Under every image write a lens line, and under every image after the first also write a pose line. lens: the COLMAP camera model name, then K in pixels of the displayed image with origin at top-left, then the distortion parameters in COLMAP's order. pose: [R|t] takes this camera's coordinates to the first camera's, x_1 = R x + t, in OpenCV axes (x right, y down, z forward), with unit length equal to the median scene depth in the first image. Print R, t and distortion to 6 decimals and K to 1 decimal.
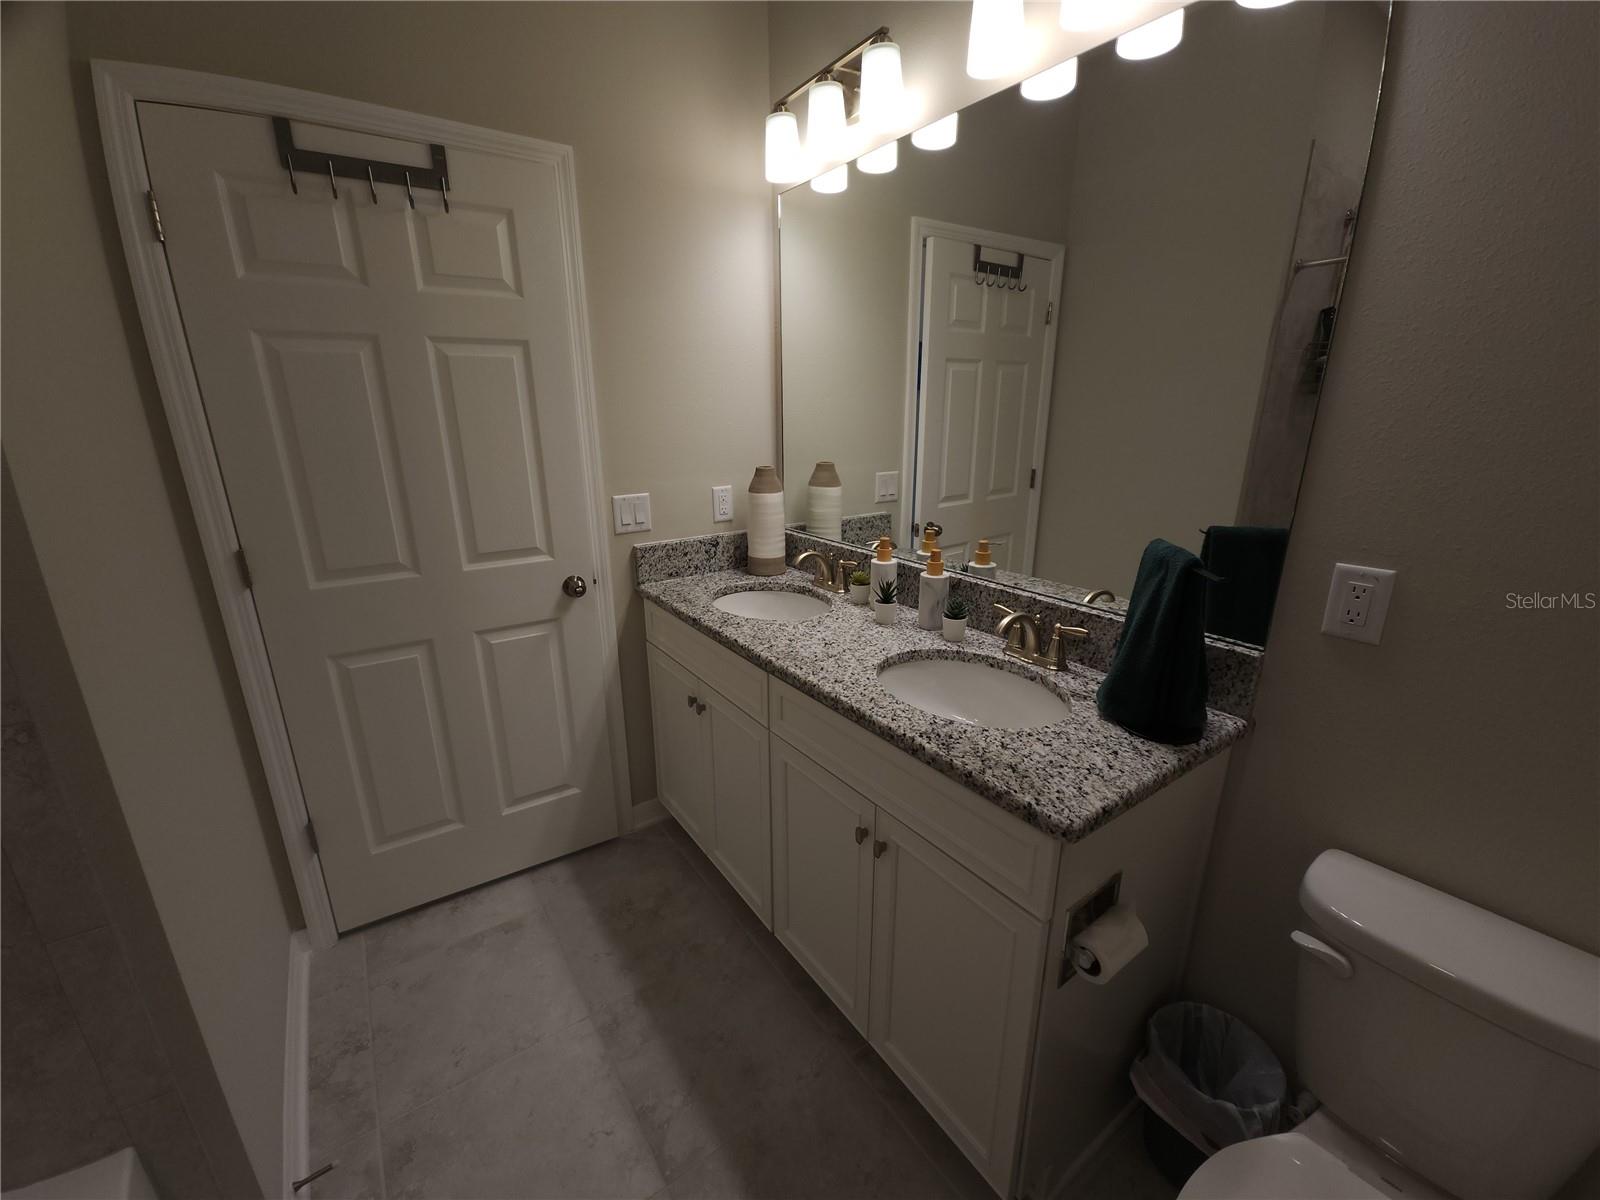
lens RADIAL K [[654.4, 0, 789.2], [0, 654.4, 596.5], [0, 0, 1]] dist [0.009542, -0.005652]
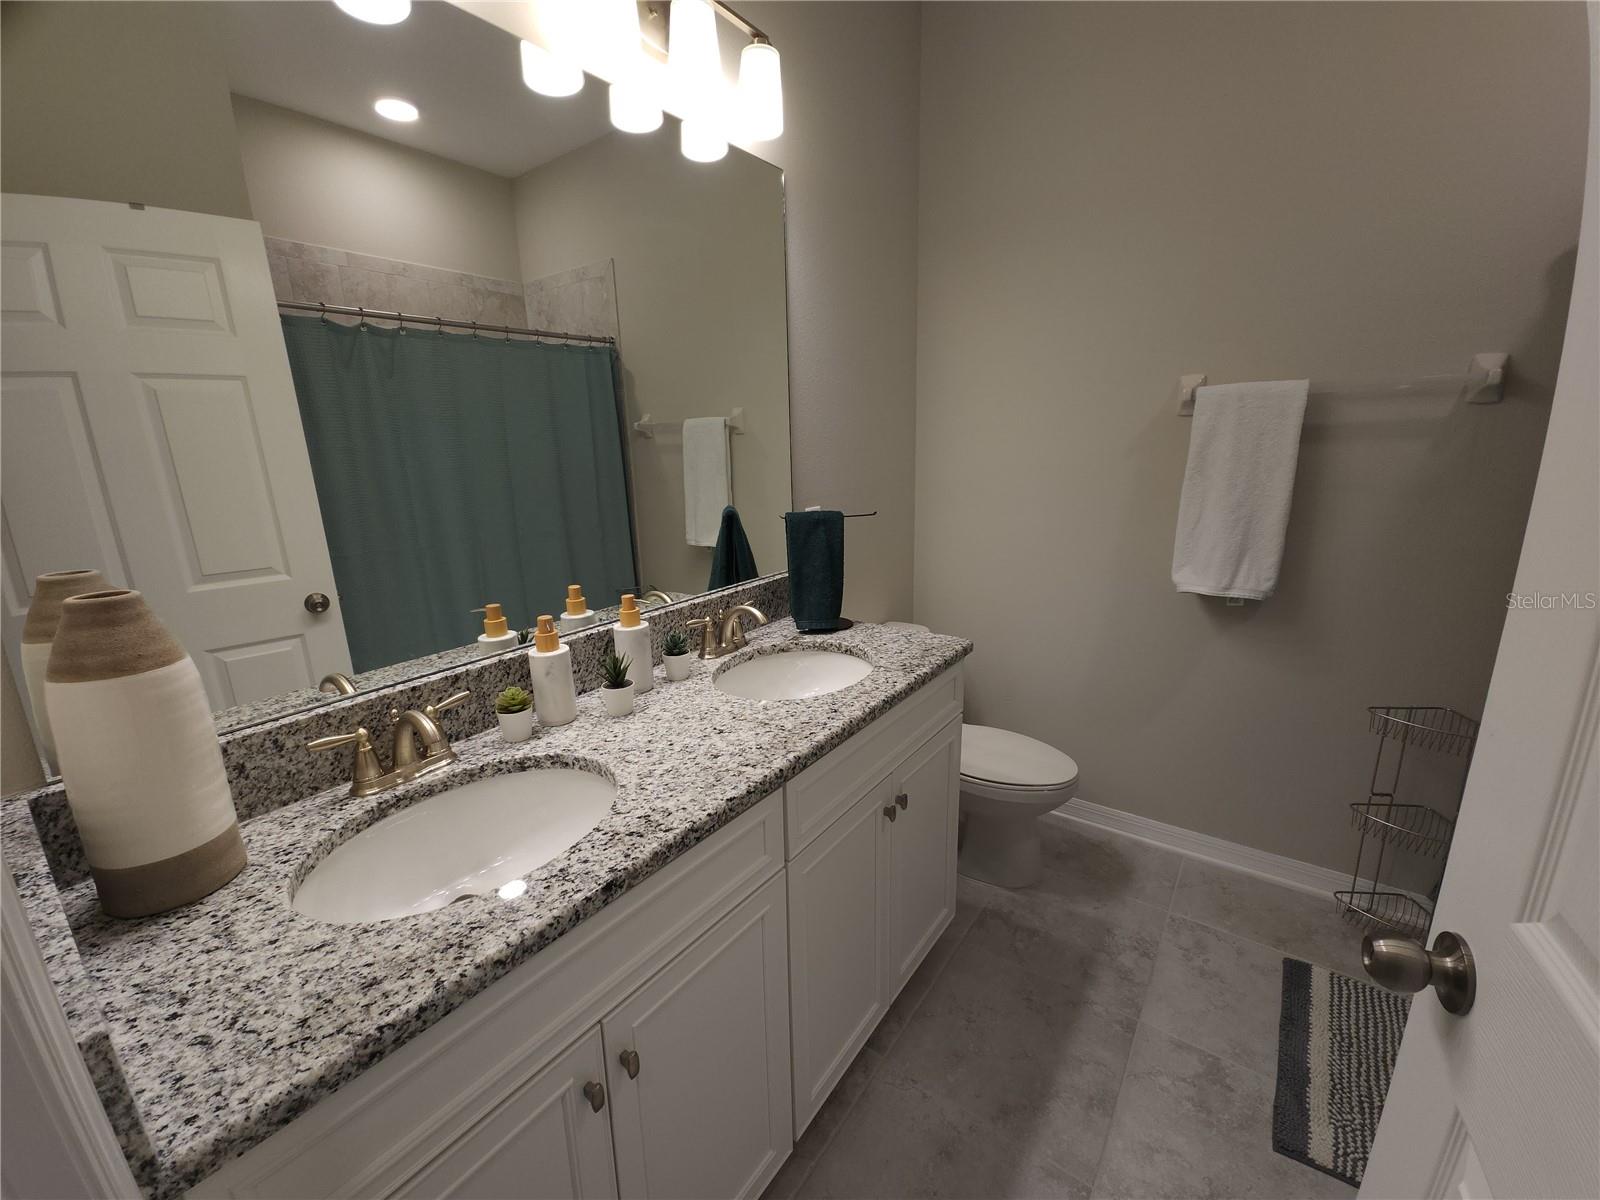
lens RADIAL K [[654.4, 0, 797.9], [0, 654.4, 606.6], [0, 0, 1]] dist [0.009542, -0.005652]
pose [[-0.337909, -0.209485, 0.917570, -0.567859], [0.288133, 0.905081, 0.312743, -0.239771], [-0.895990, 0.370060, -0.245475, 0.965632]]
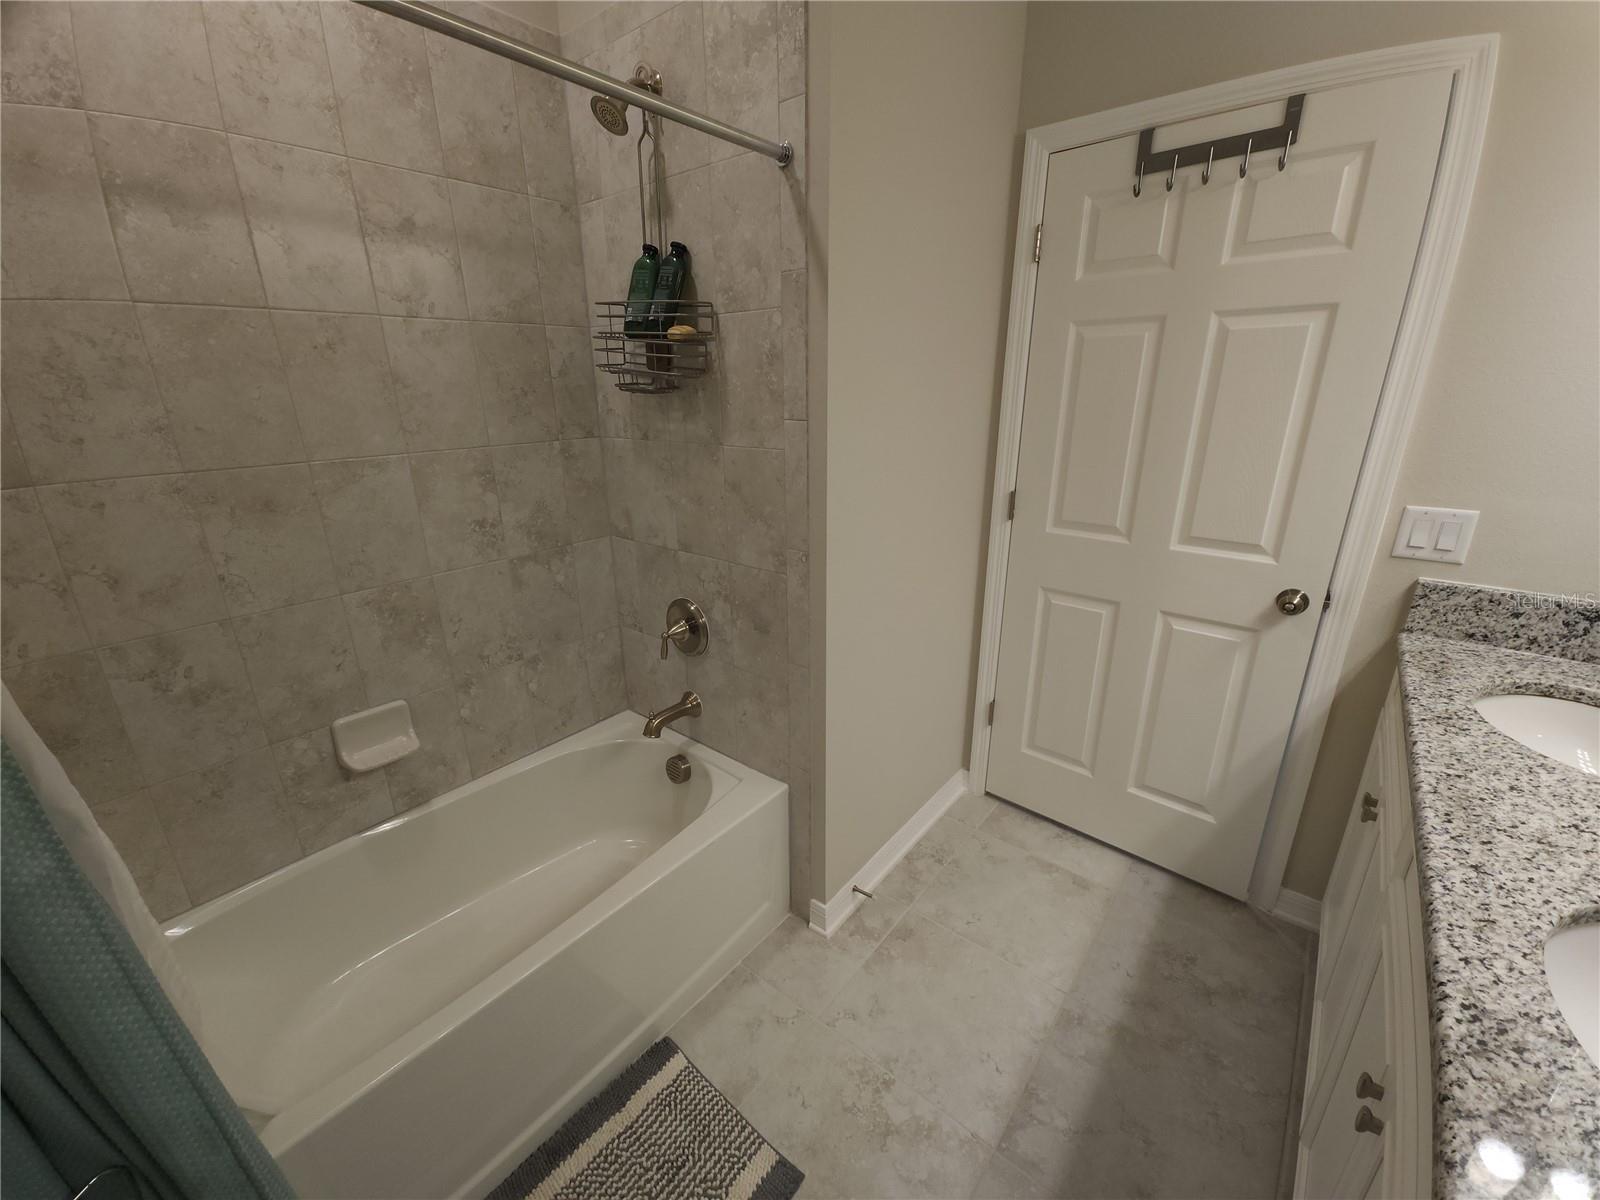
lens RADIAL K [[654.4, 0, 787.8], [0, 654.4, 595.4], [0, 0, 1]] dist [0.009542, -0.005652]
pose [[0.266281, 0.308695, -0.913127, 0.296796], [-0.260594, 0.935108, 0.240133, -0.064161], [0.928001, 0.174012, 0.329446, 0.147480]]
